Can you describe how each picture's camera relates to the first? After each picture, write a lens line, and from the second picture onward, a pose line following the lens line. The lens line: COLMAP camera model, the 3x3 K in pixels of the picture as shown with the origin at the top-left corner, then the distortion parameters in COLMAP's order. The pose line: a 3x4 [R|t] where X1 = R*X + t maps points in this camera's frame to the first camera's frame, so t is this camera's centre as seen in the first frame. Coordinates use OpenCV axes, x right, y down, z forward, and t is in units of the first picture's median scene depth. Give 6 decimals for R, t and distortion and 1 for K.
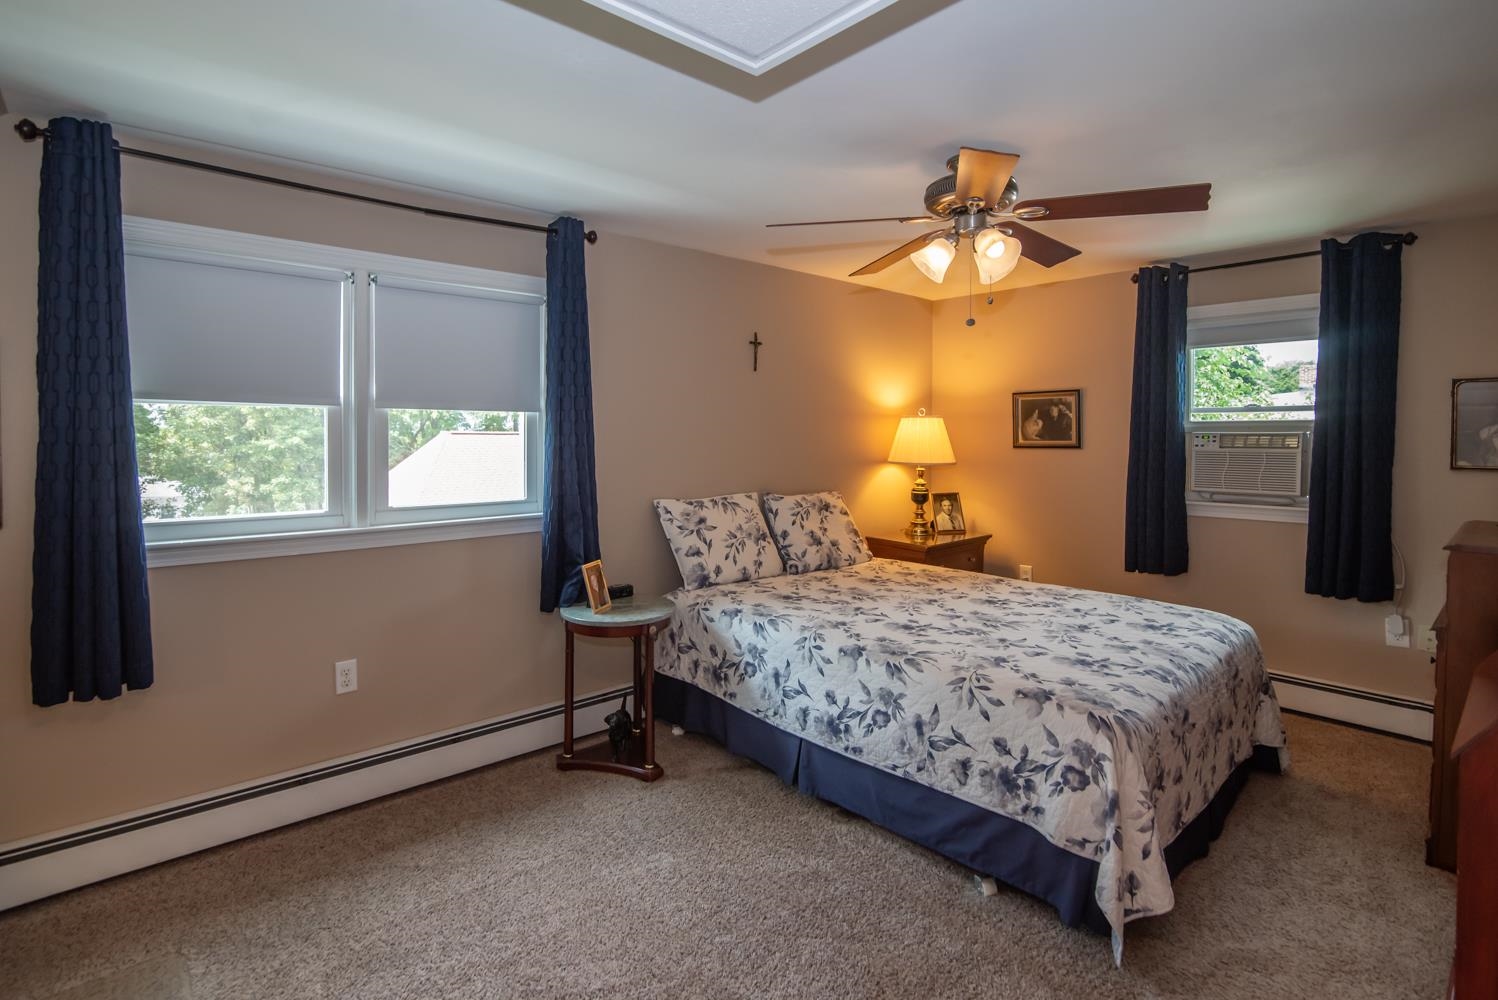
lens RADIAL K [[702.1, 0, 750.8], [0, 702.1, 450.5], [0, 0, 1]] dist [-0.014346, -0.000001]
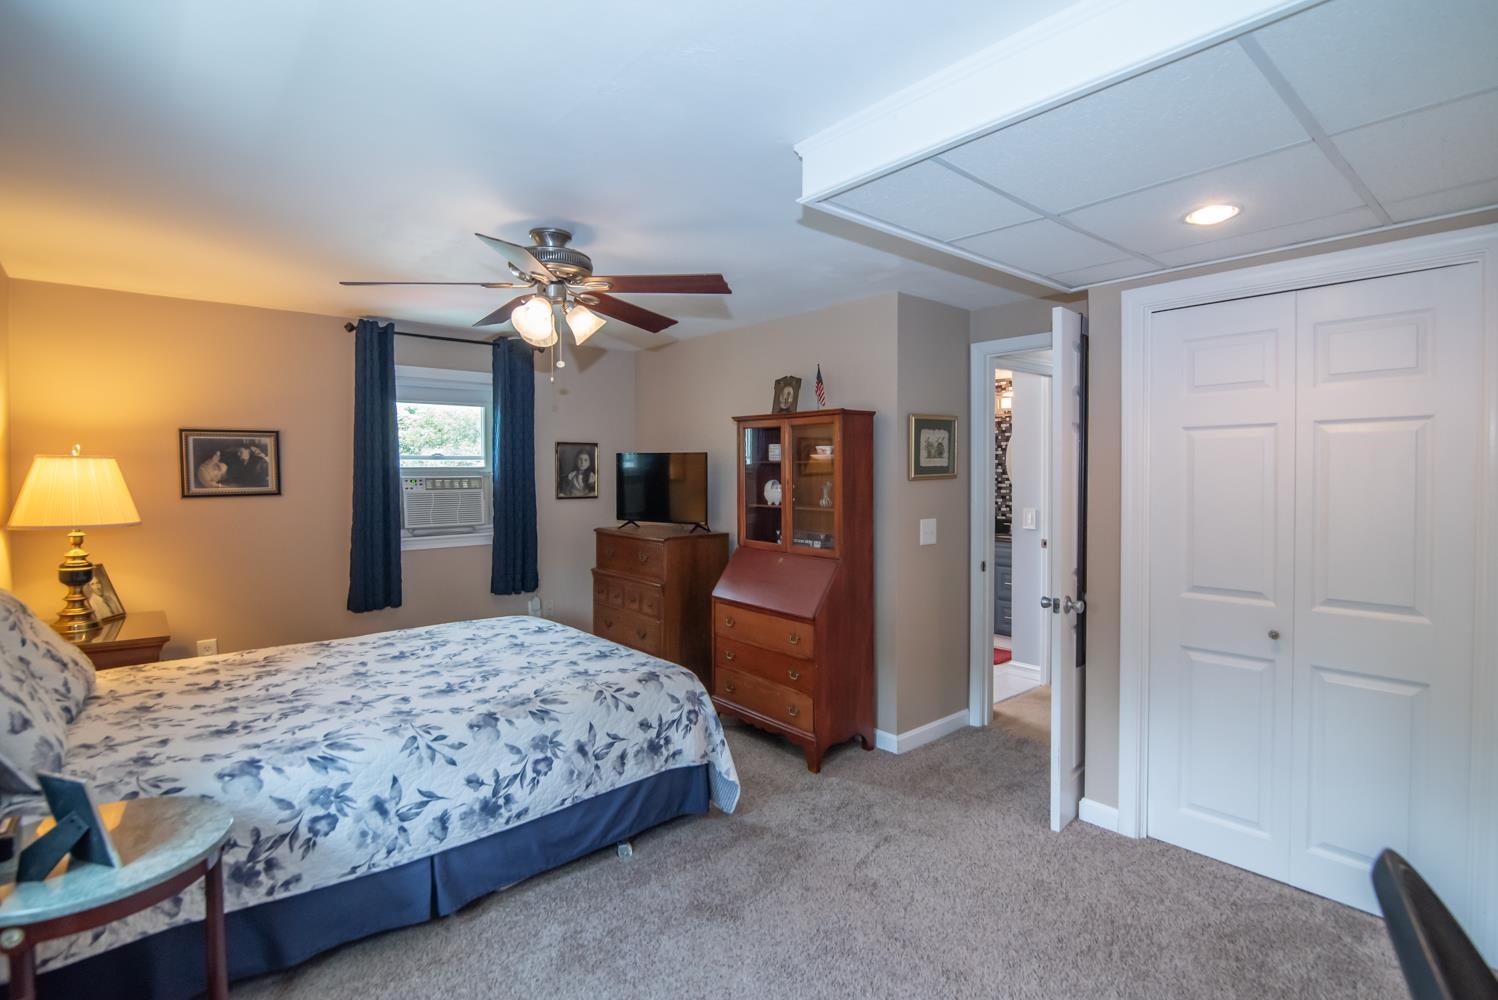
lens RADIAL K [[701.3, 0, 745.4], [0, 701.3, 503.3], [0, 0, 1]] dist [-0.014714, 0.000309]
pose [[0.056794, -0.044575, 0.997390, -0.666619], [0.028665, 0.998664, 0.043000, -0.023348], [-0.997974, 0.026148, 0.057996, 0.549441]]
